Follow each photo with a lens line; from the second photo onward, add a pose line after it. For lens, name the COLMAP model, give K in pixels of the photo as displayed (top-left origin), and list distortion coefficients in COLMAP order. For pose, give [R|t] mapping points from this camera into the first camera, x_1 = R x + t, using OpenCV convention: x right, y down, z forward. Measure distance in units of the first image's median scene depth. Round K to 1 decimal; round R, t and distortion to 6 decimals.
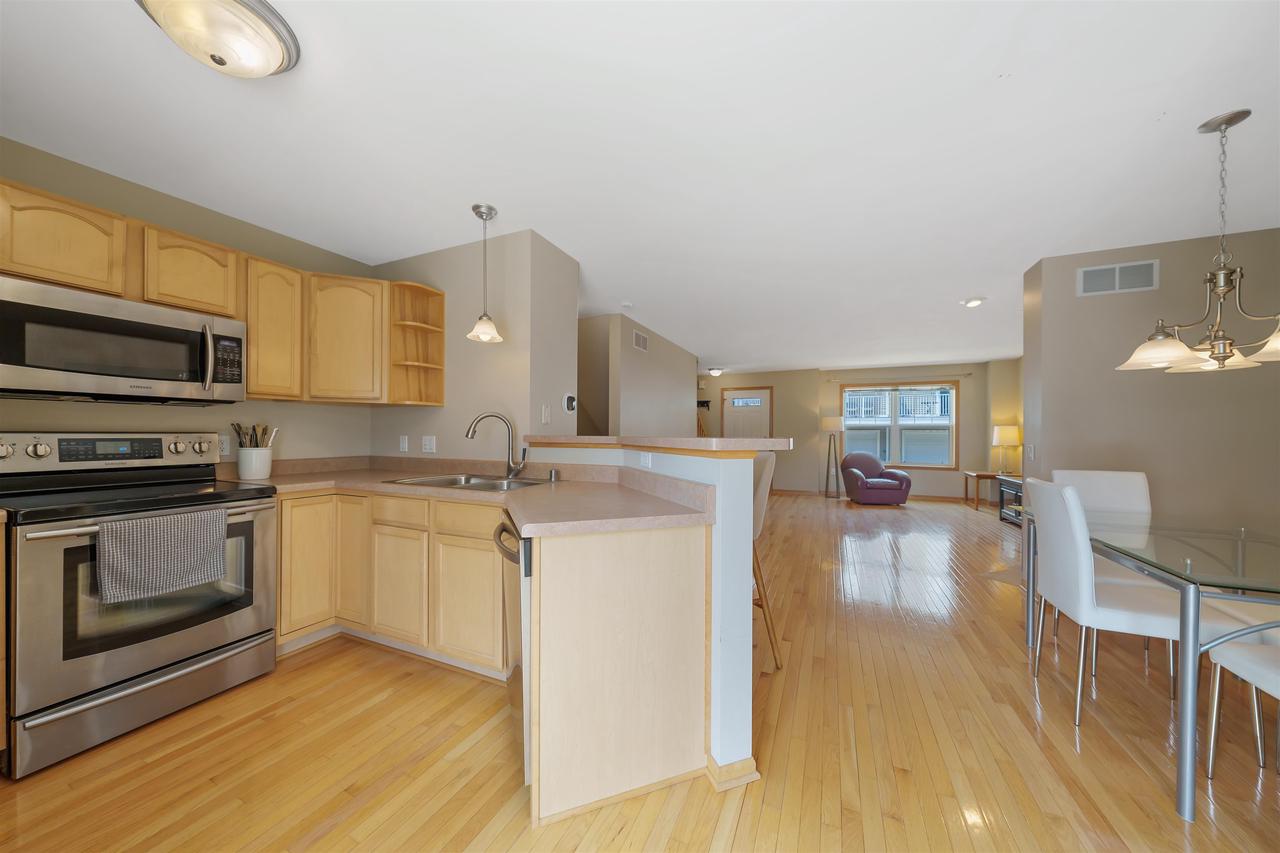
lens RADIAL K [[437.7, 0, 639.8], [0, 437.7, 437.8], [0, 0, 1]] dist [0.000596, -0.000061]
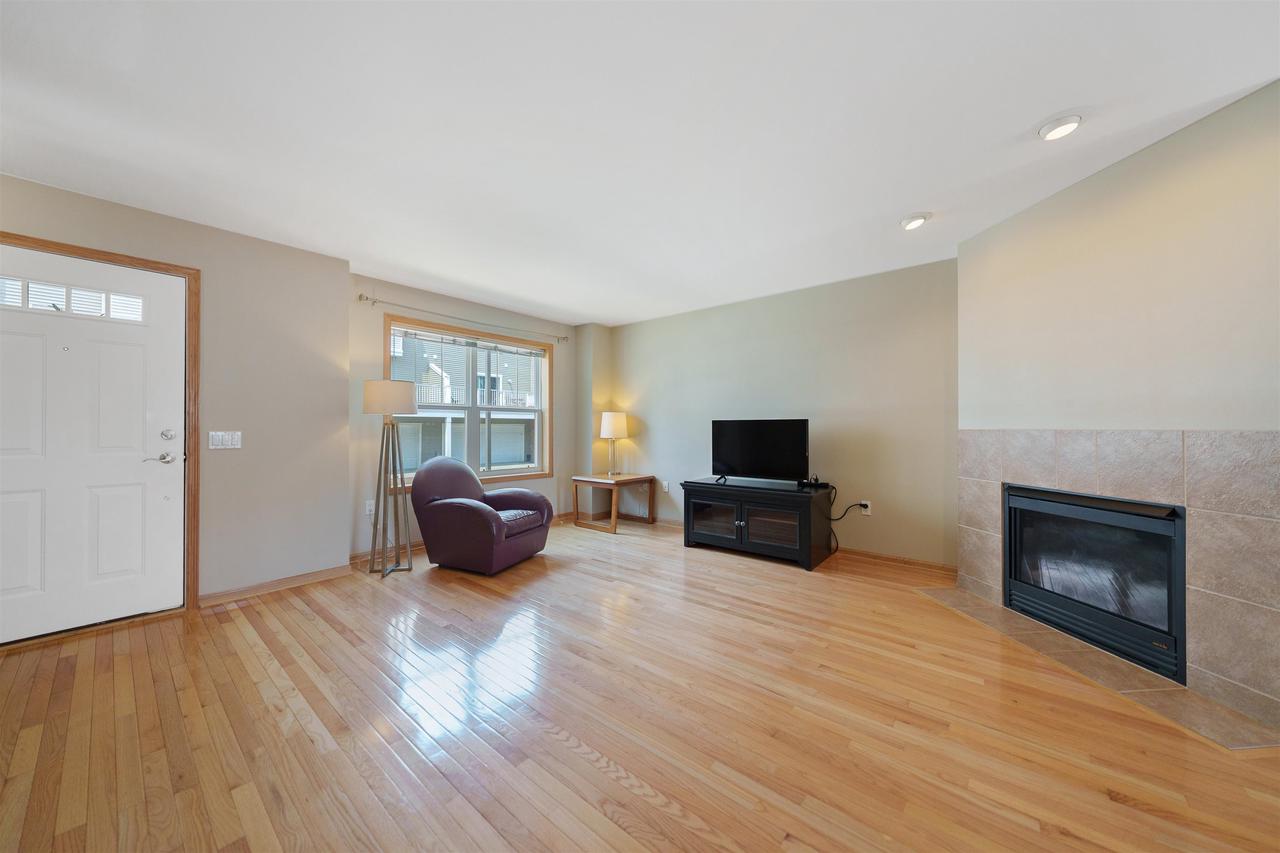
lens RADIAL K [[437.7, 0, 622.6], [0, 437.7, 427.6], [0, 0, 1]] dist [0.000596, -0.000061]
pose [[0.323166, -0.007793, 0.946310, 0.111197], [0.011868, 0.999921, 0.004181, -0.002210], [-0.946268, 0.009879, 0.323233, 0.660473]]
